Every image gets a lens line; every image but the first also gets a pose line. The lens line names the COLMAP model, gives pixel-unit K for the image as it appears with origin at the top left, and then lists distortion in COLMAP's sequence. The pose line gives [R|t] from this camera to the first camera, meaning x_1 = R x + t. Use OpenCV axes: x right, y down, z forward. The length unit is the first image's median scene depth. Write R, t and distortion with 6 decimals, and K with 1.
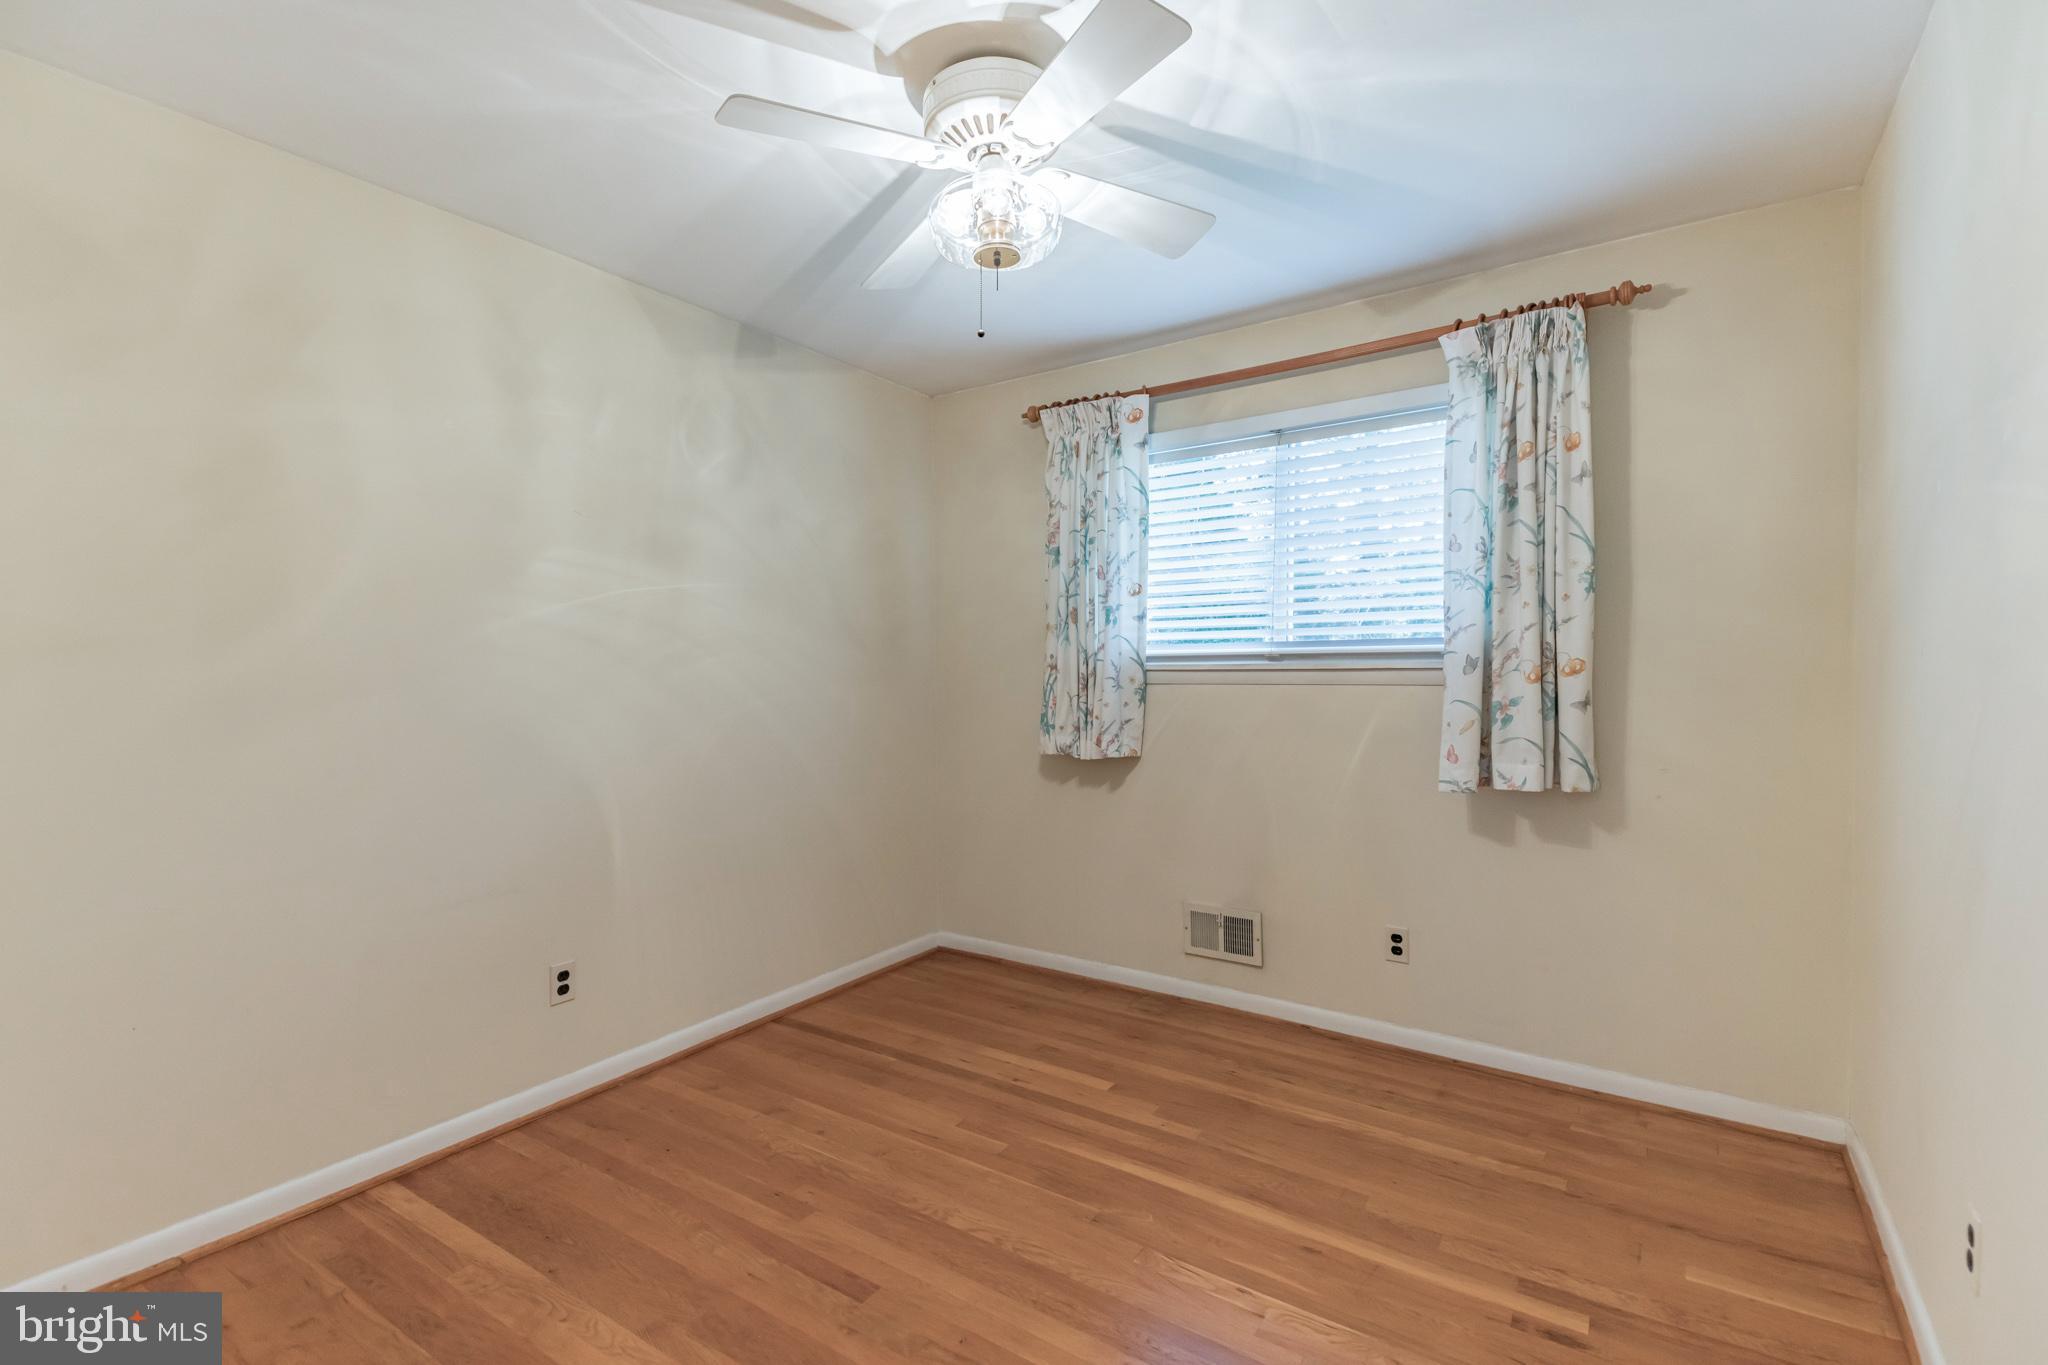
lens RADIAL K [[894.9, 0, 1022.4], [0, 894.9, 692.3], [0, 0, 1]] dist [0.049900, -0.004399]
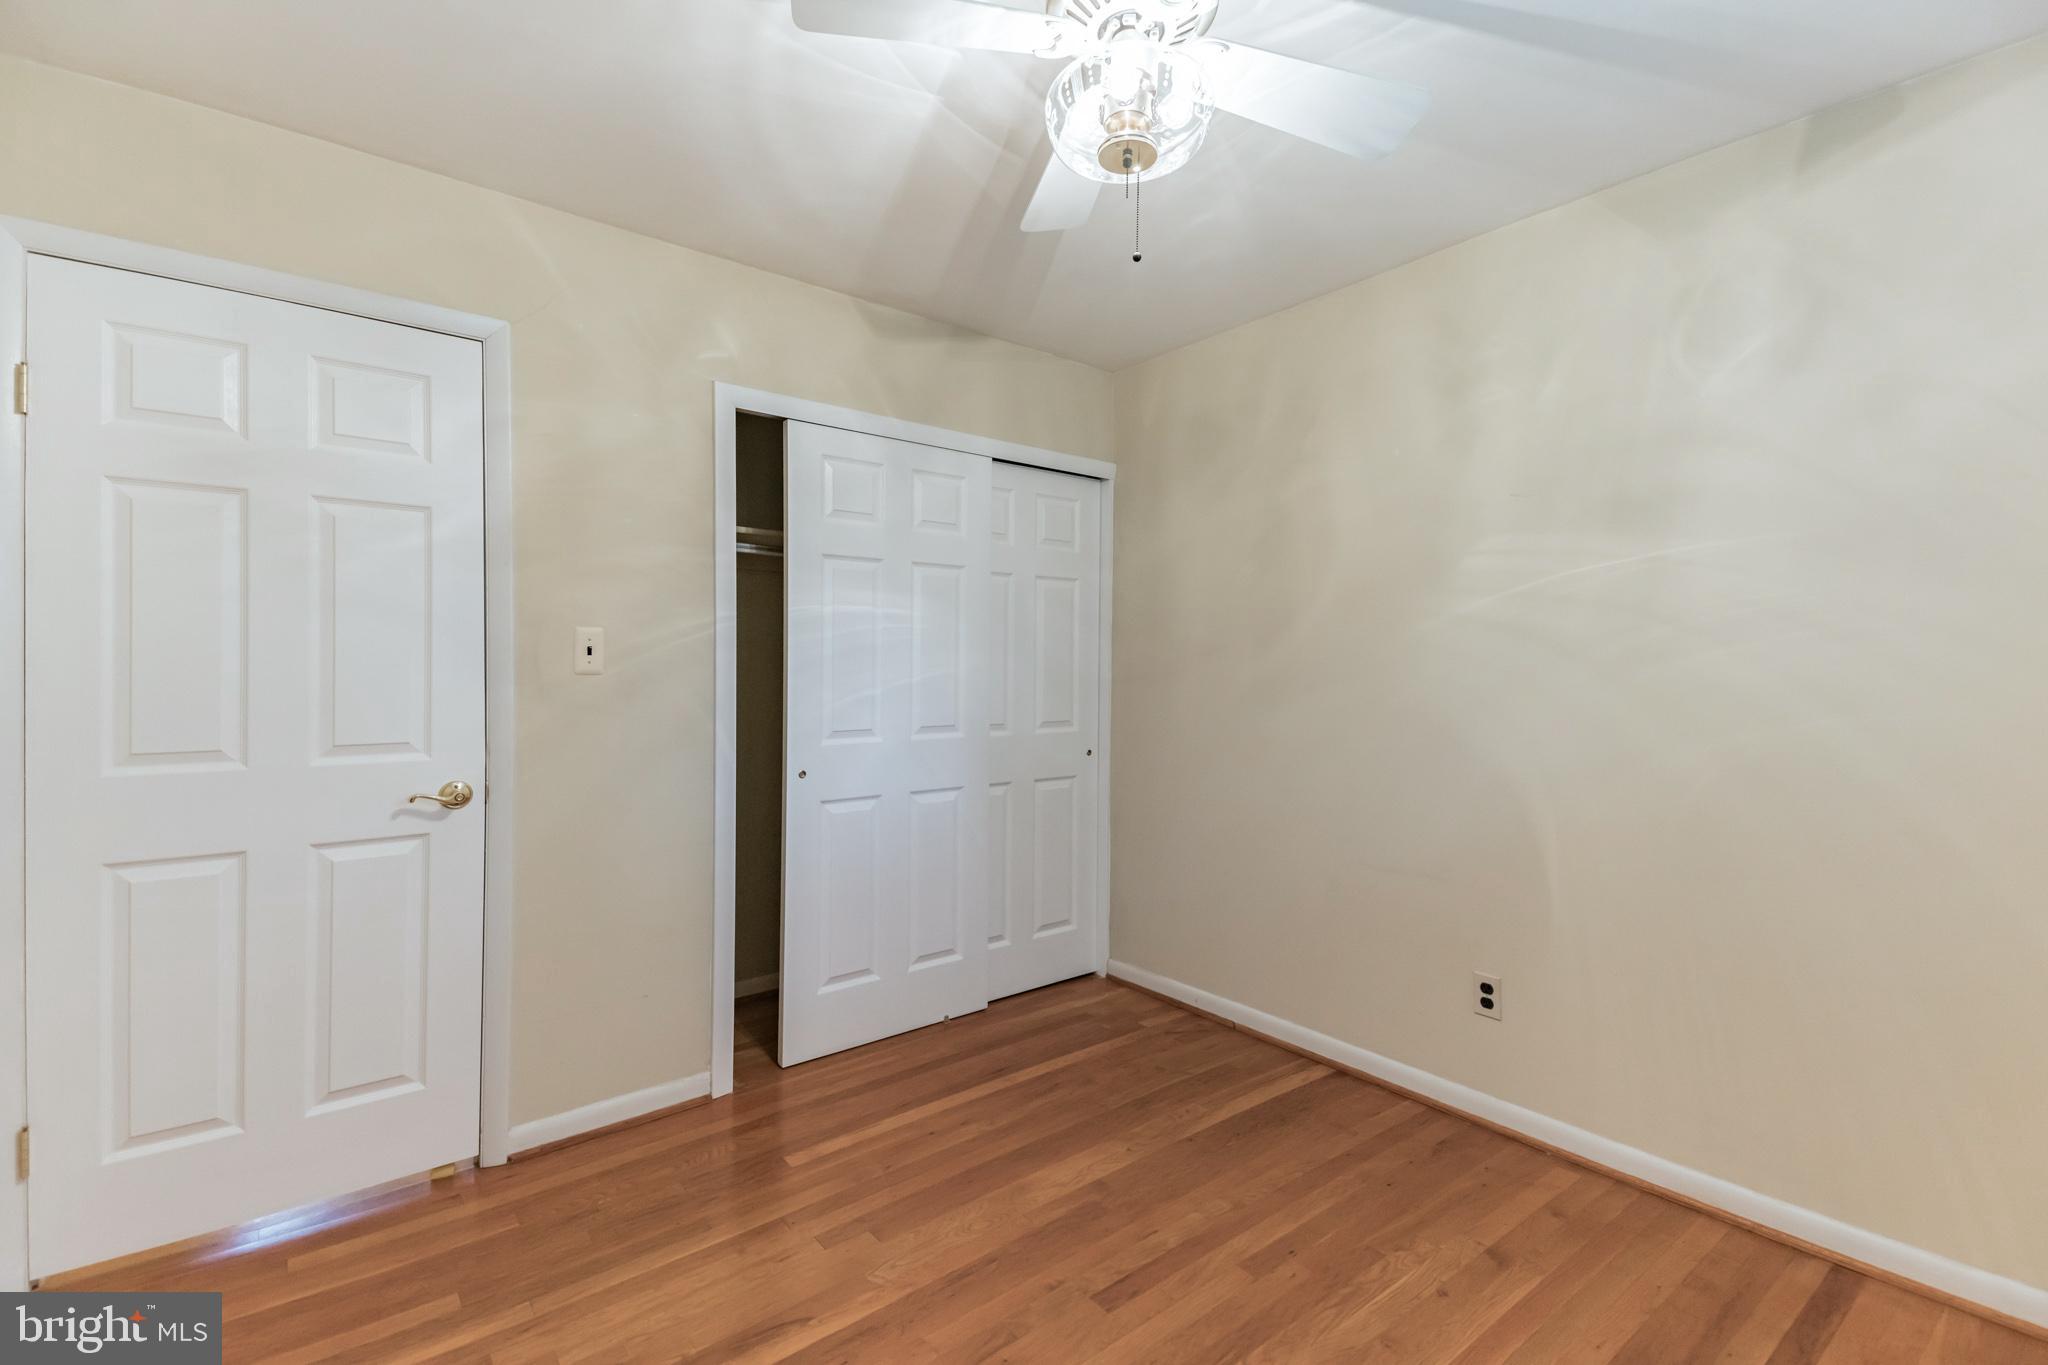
lens RADIAL K [[894.9, 0, 1039.0], [0, 894.9, 664.9], [0, 0, 1]] dist [0.049900, -0.004399]
pose [[-0.264454, -0.000134, -0.964398, 0.657388], [-0.017153, 0.999842, 0.004565, -0.027125], [0.964246, 0.017750, -0.264415, 0.972629]]
